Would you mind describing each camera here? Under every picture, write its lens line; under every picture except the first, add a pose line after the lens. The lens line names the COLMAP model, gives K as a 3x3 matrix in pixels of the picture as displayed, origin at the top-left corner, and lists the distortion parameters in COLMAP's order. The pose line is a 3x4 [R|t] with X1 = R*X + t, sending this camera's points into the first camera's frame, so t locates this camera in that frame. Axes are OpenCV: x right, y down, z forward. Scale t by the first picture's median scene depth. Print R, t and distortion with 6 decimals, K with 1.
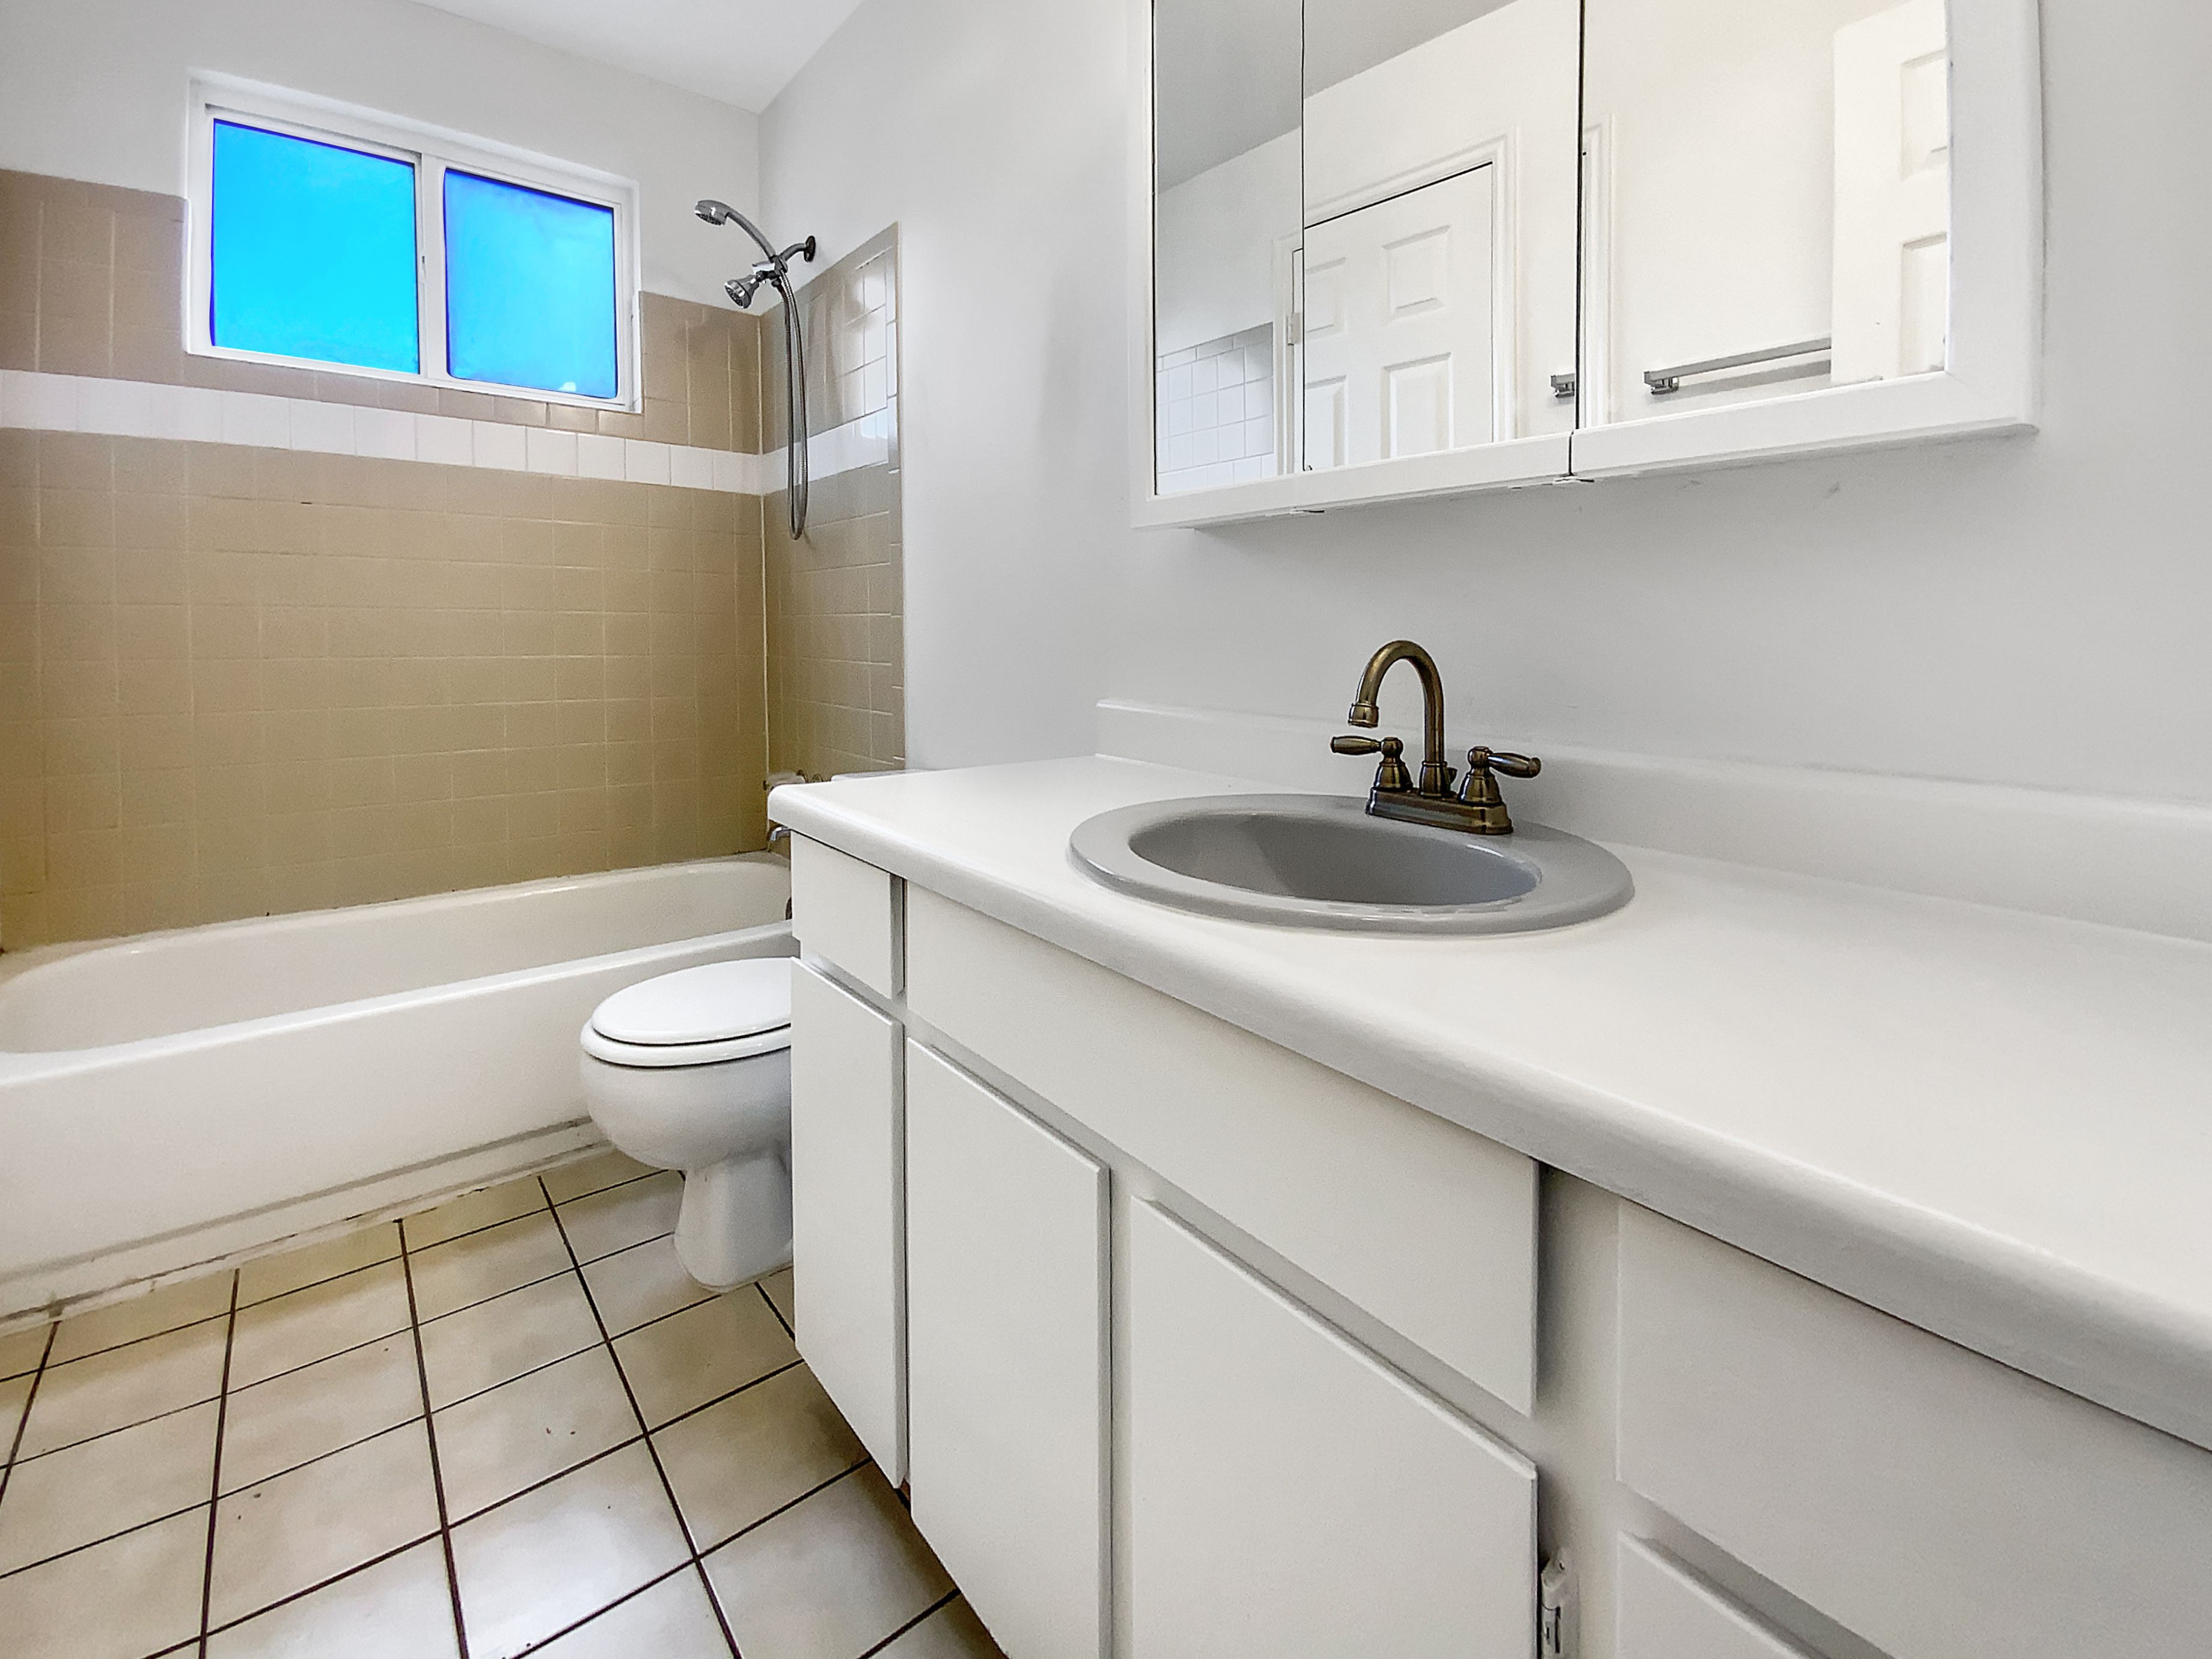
lens RADIAL K [[969.6, 0, 1042.5], [0, 969.6, 751.8], [0, 0, 1]] dist [0.000167, 0.000200]
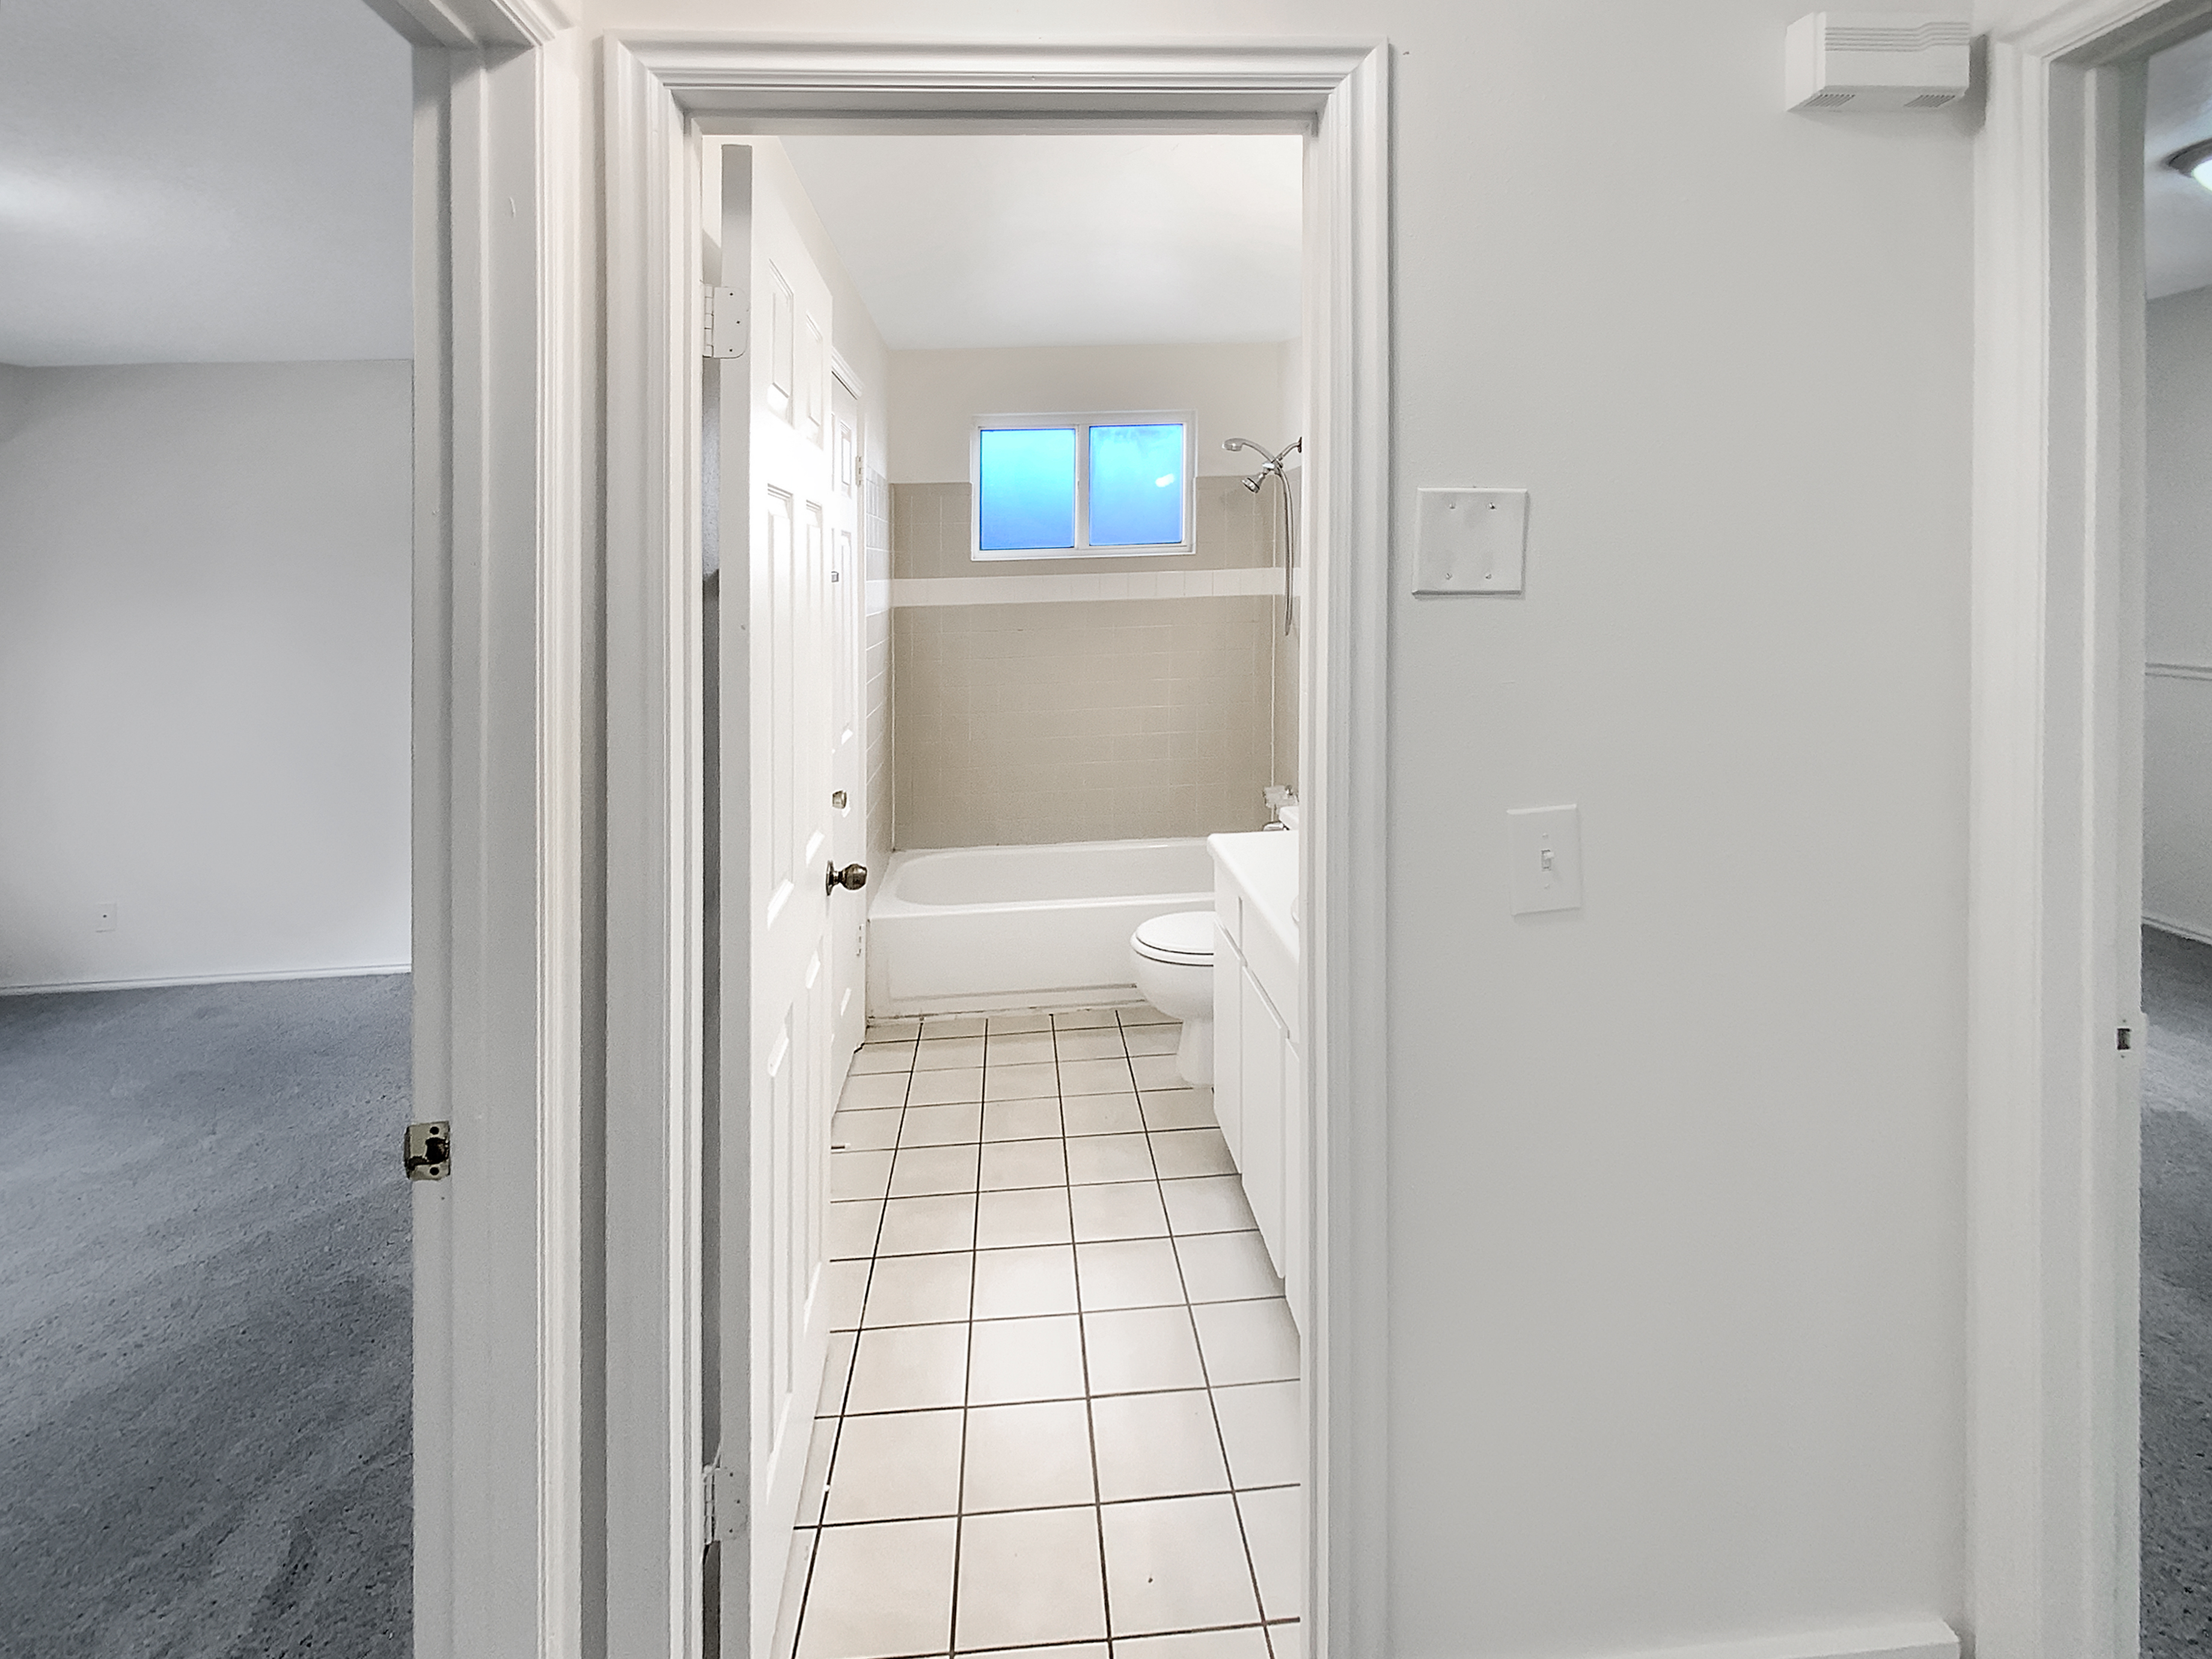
lens RADIAL K [[969.6, 0, 1100.0], [0, 969.6, 830.4], [0, 0, 1]] dist [0.000167, 0.000200]
pose [[0.852139, 0.116814, -0.510111, 0.399729], [-0.035686, 0.985470, 0.166057, -0.223757], [0.522097, -0.123300, 0.843926, -0.590419]]
